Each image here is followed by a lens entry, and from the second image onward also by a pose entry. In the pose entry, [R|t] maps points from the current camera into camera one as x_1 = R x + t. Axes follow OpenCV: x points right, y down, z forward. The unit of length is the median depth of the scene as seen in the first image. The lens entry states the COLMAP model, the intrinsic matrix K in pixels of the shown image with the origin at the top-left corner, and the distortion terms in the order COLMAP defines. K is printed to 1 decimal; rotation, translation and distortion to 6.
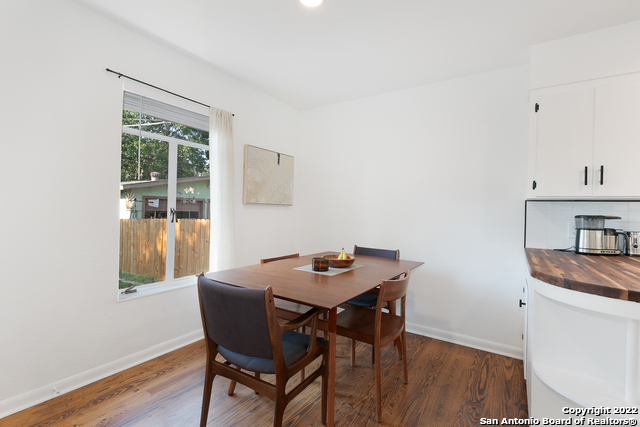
lens RADIAL K [[296.9, 0, 319.6], [0, 296.9, 210.5], [0, 0, 1]] dist [0.003152, 0.000281]
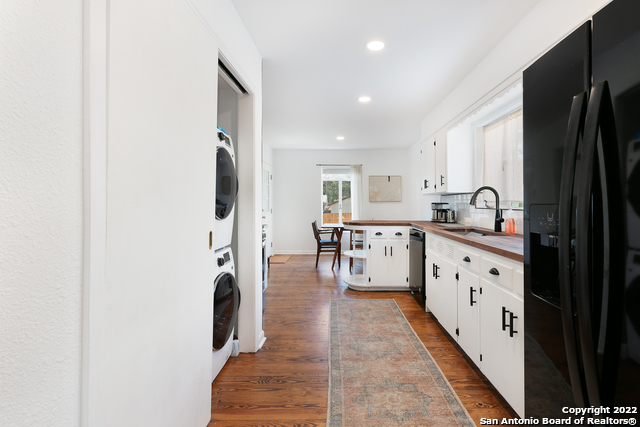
lens RADIAL K [[342.3, 0, 322.7], [0, 342.3, 198.9], [0, 0, 1]] dist [0.000392, 0.000027]
pose [[0.492579, -0.039027, -0.869393, 2.555328], [0.011695, 0.999201, -0.038228, 0.069470], [0.870189, 0.008663, 0.492641, -0.816995]]
